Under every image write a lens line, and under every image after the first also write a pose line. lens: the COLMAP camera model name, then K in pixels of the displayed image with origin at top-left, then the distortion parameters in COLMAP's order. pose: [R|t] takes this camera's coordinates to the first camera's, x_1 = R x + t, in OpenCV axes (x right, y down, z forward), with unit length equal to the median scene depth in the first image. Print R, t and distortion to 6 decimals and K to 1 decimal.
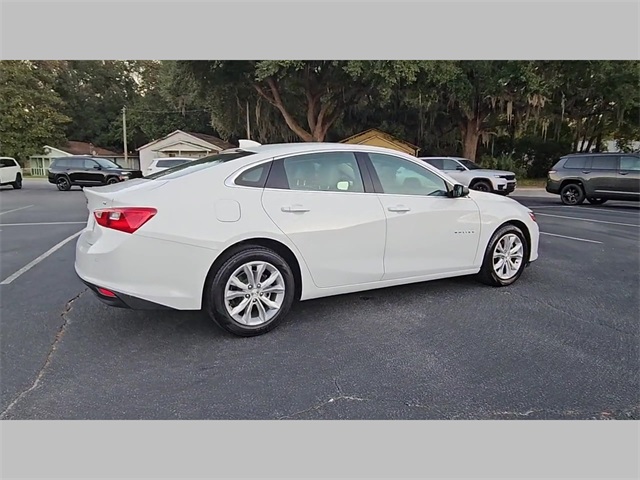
lens RADIAL K [[430.0, 0, 312.0], [0, 430.0, 238.5], [0, 0, 1]] dist [0.002317, -0.001481]
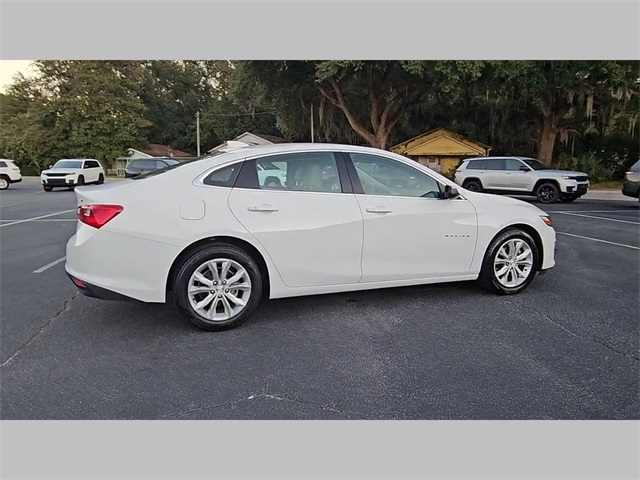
lens RADIAL K [[430.0, 0, 312.0], [0, 430.0, 238.5], [0, 0, 1]] dist [0.002317, -0.001481]
pose [[0.986969, 0.024779, -0.158991, 0.030222], [-0.025011, 0.999687, 0.000540, -0.000155], [0.158954, 0.003443, 0.987280, 0.001948]]
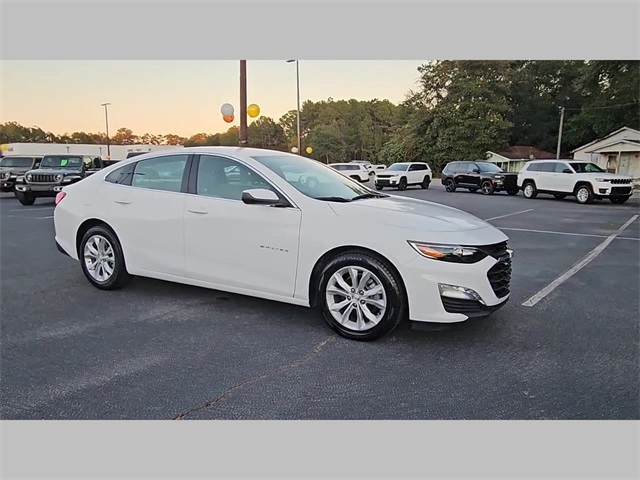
lens RADIAL K [[430.0, 0, 312.0], [0, 430.0, 238.5], [0, 0, 1]] dist [0.002317, -0.001481]
pose [[0.538925, 0.132568, -0.831857, 0.171430], [-0.139947, 0.987905, 0.066771, -0.015629], [0.830647, 0.080431, 0.550959, 0.097502]]
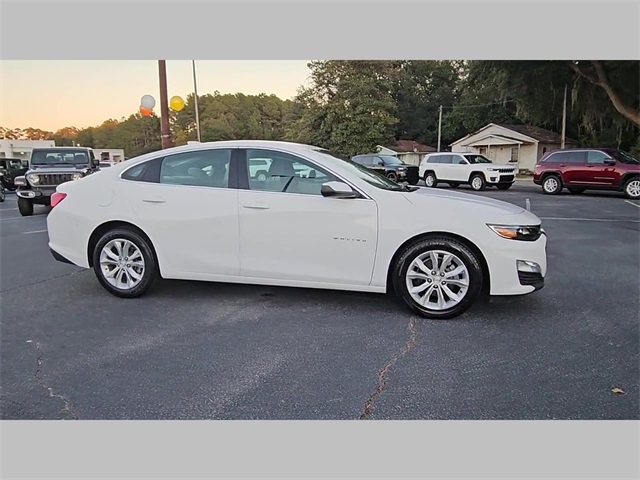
lens RADIAL K [[430.0, 0, 312.0], [0, 430.0, 238.5], [0, 0, 1]] dist [0.002317, -0.001481]
pose [[0.732090, 0.104889, -0.673084, 0.138529], [-0.097299, 0.994044, 0.049077, -0.008002], [0.674223, 0.029562, 0.737936, 0.053179]]
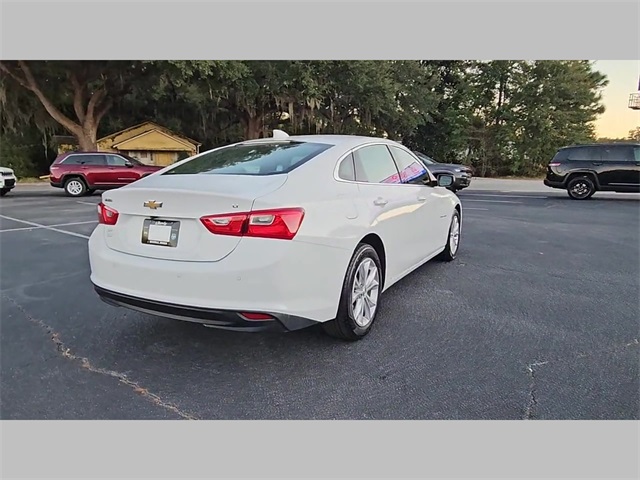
lens RADIAL K [[430.0, 0, 312.0], [0, 430.0, 238.5], [0, 0, 1]] dist [0.002317, -0.001481]
pose [[0.859659, -0.092748, 0.502379, -0.084878], [0.088038, 0.995565, 0.033150, -0.004034], [-0.503226, 0.015731, 0.864012, 0.028952]]
